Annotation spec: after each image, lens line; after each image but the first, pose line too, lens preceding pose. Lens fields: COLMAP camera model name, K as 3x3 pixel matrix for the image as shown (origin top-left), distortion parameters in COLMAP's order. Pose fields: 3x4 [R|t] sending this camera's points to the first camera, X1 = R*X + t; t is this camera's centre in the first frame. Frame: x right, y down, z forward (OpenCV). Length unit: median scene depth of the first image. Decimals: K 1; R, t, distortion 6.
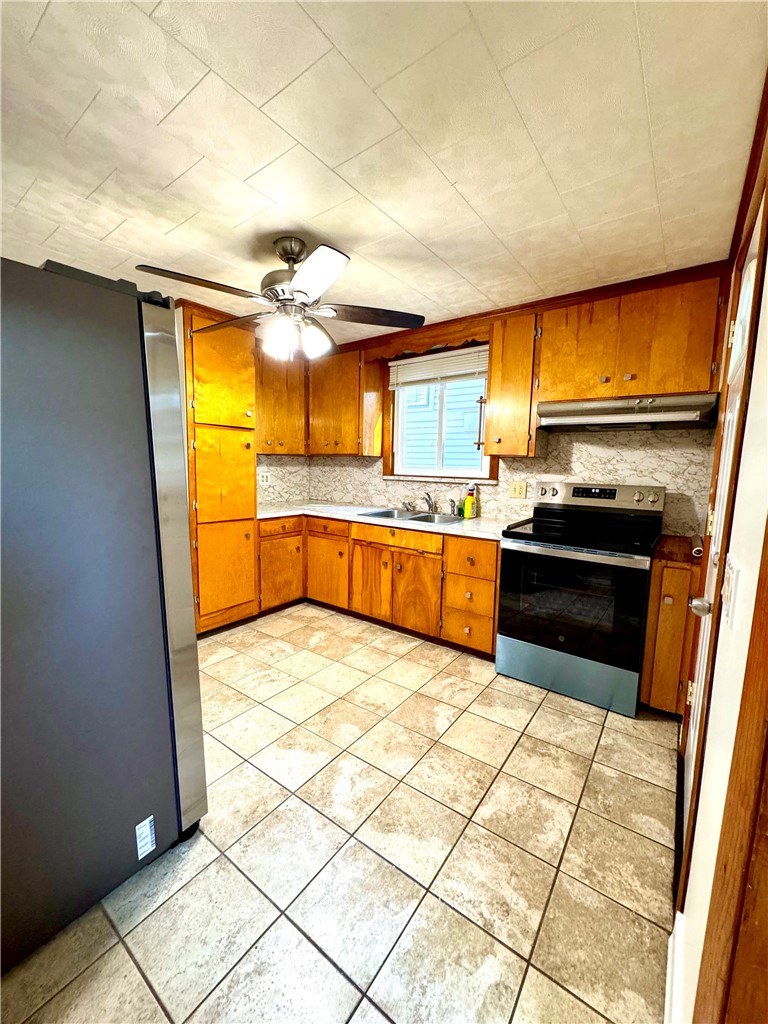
lens RADIAL K [[407.3, 0, 384.0], [0, 407.3, 512.0], [0, 0, 1]] dist [-0.003171, -0.000253]
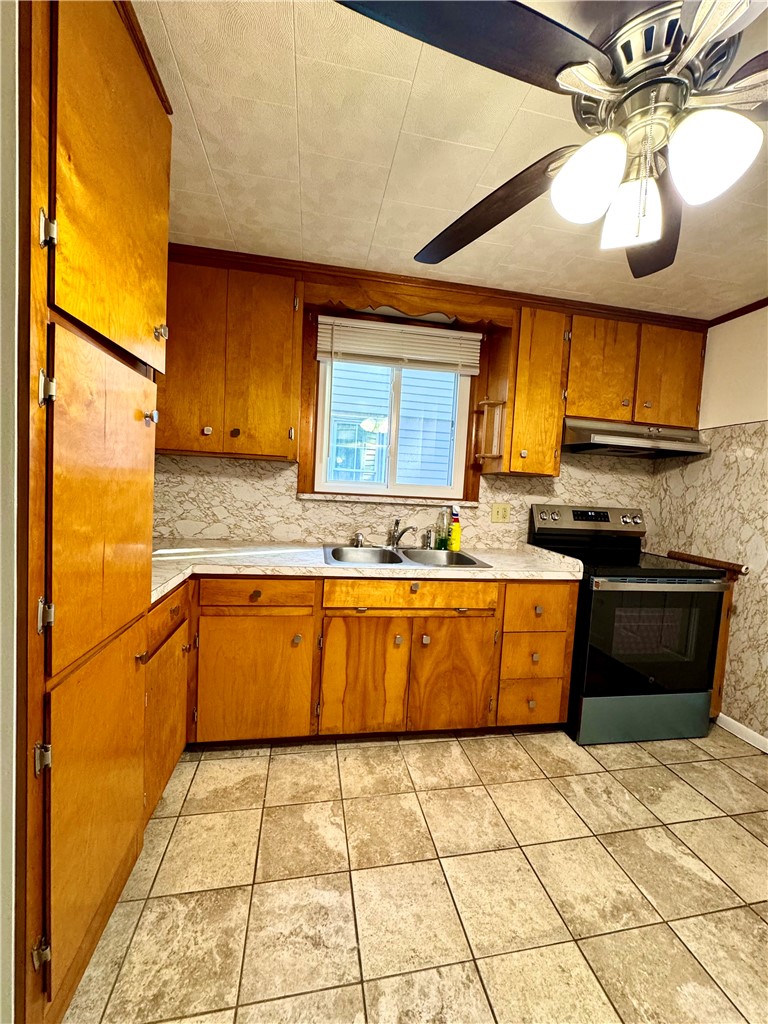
lens RADIAL K [[407.3, 0, 384.0], [0, 407.3, 512.0], [0, 0, 1]] dist [-0.003171, -0.000253]
pose [[0.680865, -0.031549, 0.731730, -0.476548], [0.045469, 0.998965, 0.000762, -0.070596], [-0.730997, 0.032752, 0.681595, 0.615131]]
